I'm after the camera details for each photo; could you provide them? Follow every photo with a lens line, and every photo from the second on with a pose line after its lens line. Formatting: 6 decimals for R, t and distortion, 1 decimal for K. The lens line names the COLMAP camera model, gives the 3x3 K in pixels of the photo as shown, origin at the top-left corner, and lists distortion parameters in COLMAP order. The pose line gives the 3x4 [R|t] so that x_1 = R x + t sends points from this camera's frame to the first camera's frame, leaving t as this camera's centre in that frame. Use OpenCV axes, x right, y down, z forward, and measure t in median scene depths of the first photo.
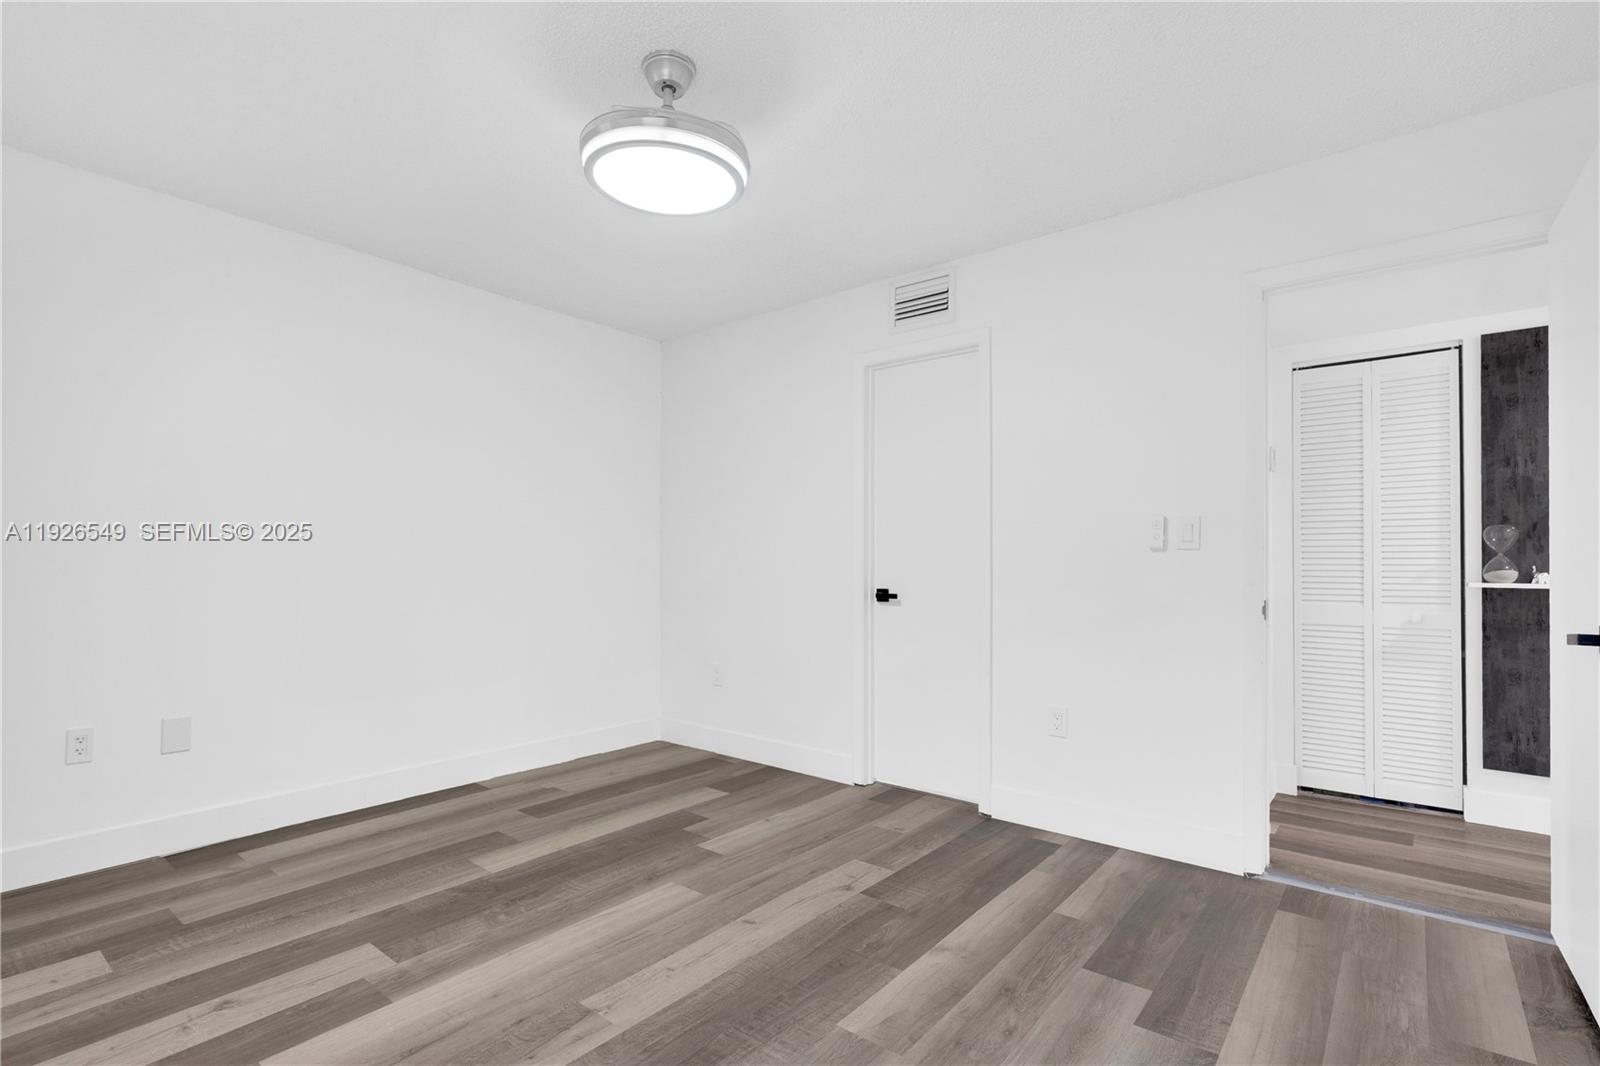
lens RADIAL K [[760.7, 0, 791.4], [0, 760.7, 518.1], [0, 0, 1]] dist [-0.000772, -0.000093]
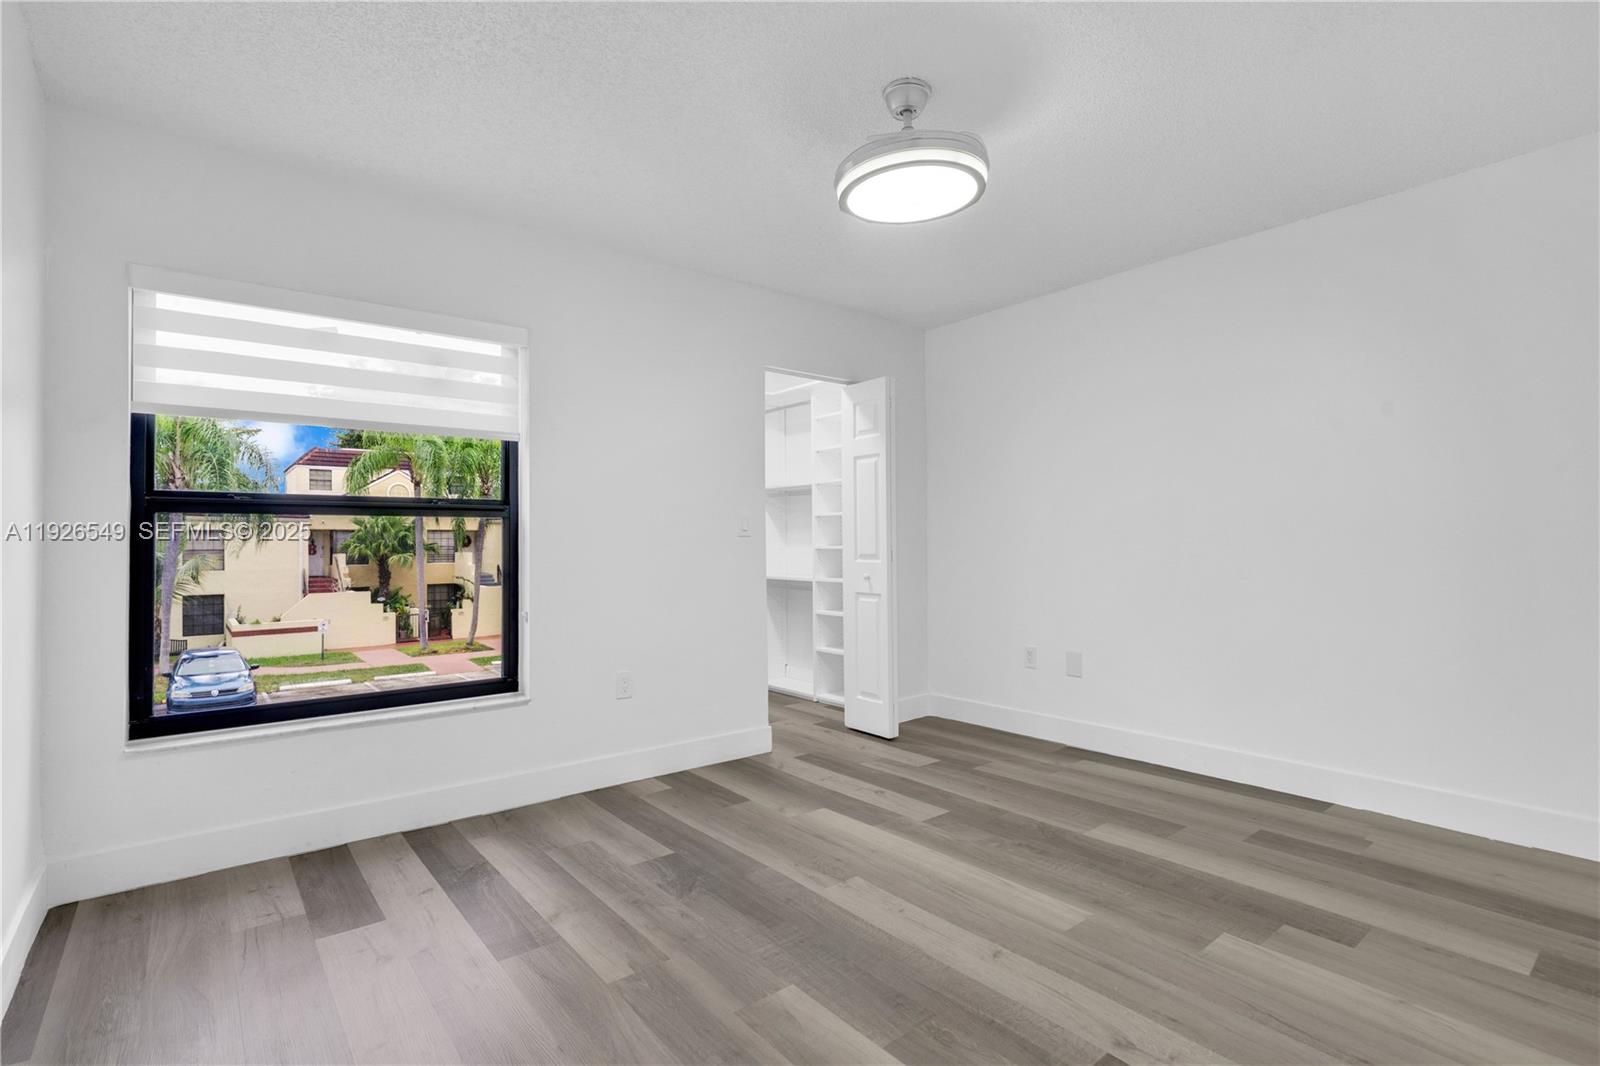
lens RADIAL K [[760.7, 0, 791.4], [0, 760.7, 518.1], [0, 0, 1]] dist [-0.000772, -0.000093]
pose [[-0.213856, -0.033694, -0.976284, 0.766121], [0.066234, 0.996605, -0.048904, 0.050226], [0.974617, -0.075121, -0.210898, 0.874744]]
